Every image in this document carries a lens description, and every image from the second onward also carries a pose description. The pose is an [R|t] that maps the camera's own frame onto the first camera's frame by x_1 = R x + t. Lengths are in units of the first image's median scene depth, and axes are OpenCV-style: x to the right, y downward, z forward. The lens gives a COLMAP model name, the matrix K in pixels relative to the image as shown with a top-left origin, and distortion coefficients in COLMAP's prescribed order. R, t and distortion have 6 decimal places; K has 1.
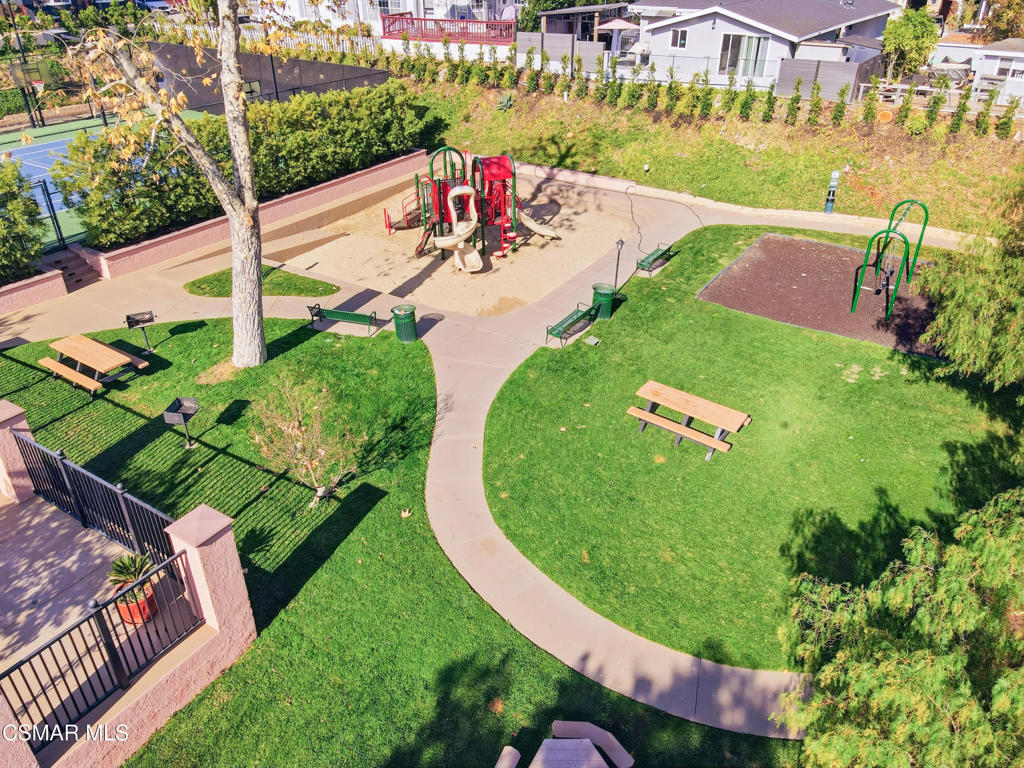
lens RADIAL K [[734.5, 0, 512.0], [0, 734.5, 384.0], [0, 0, 1]] dist [0.002265, -0.000333]
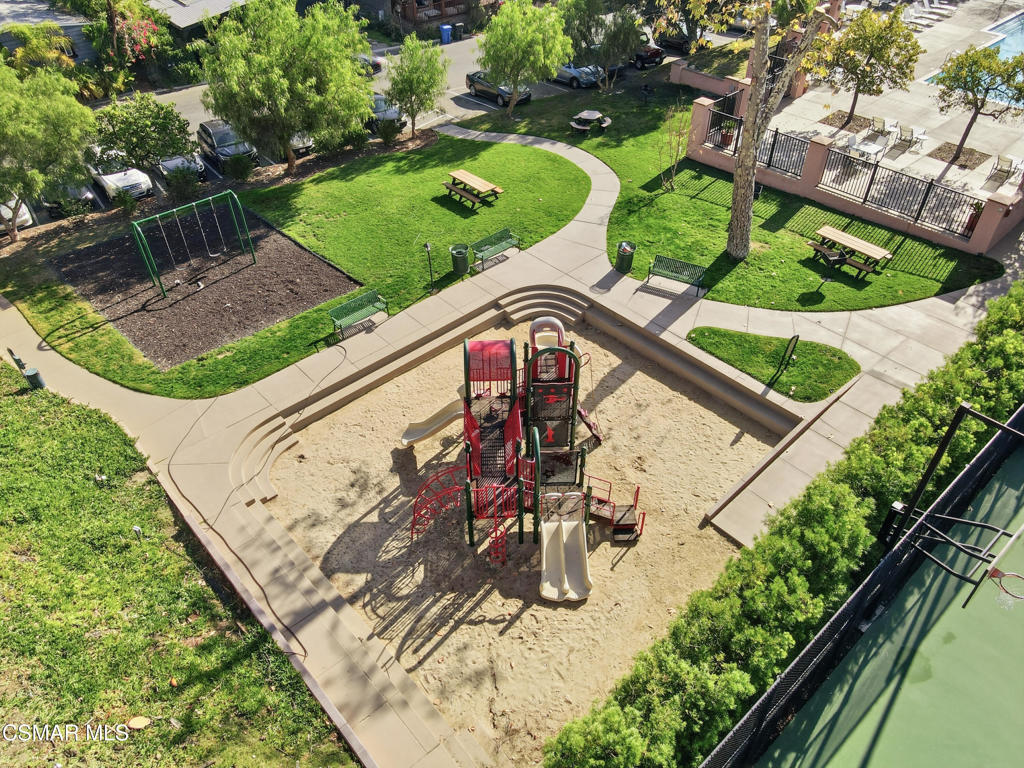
lens RADIAL K [[734.5, 0, 512.0], [0, 734.5, 384.0], [0, 0, 1]] dist [0.002265, -0.000333]
pose [[-0.964152, -0.150617, 0.218460, -0.288341], [0.161274, 0.321161, 0.933192, -1.321233], [-0.210715, 0.934971, -0.285357, 1.736069]]
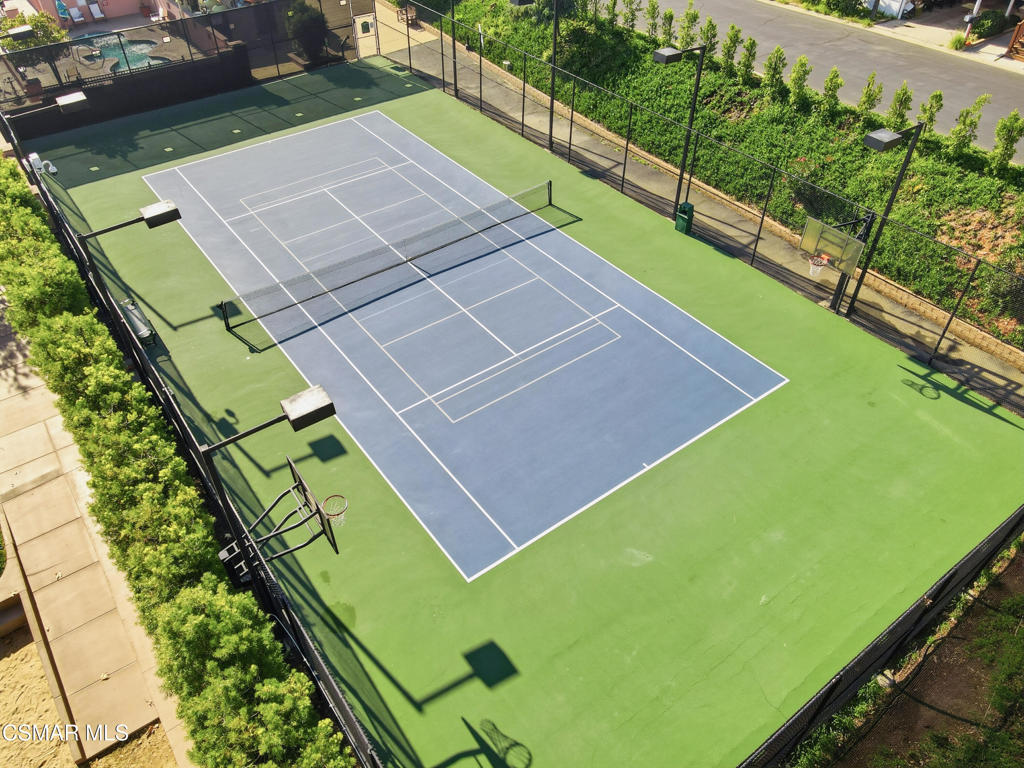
lens RADIAL K [[734.5, 0, 512.0], [0, 734.5, 384.0], [0, 0, 1]] dist [0.002265, -0.000333]
pose [[-0.355502, 0.636080, -0.684851, -0.233571], [-0.468963, 0.512426, 0.719370, -1.263760], [0.808512, 0.576907, 0.116130, 1.604561]]
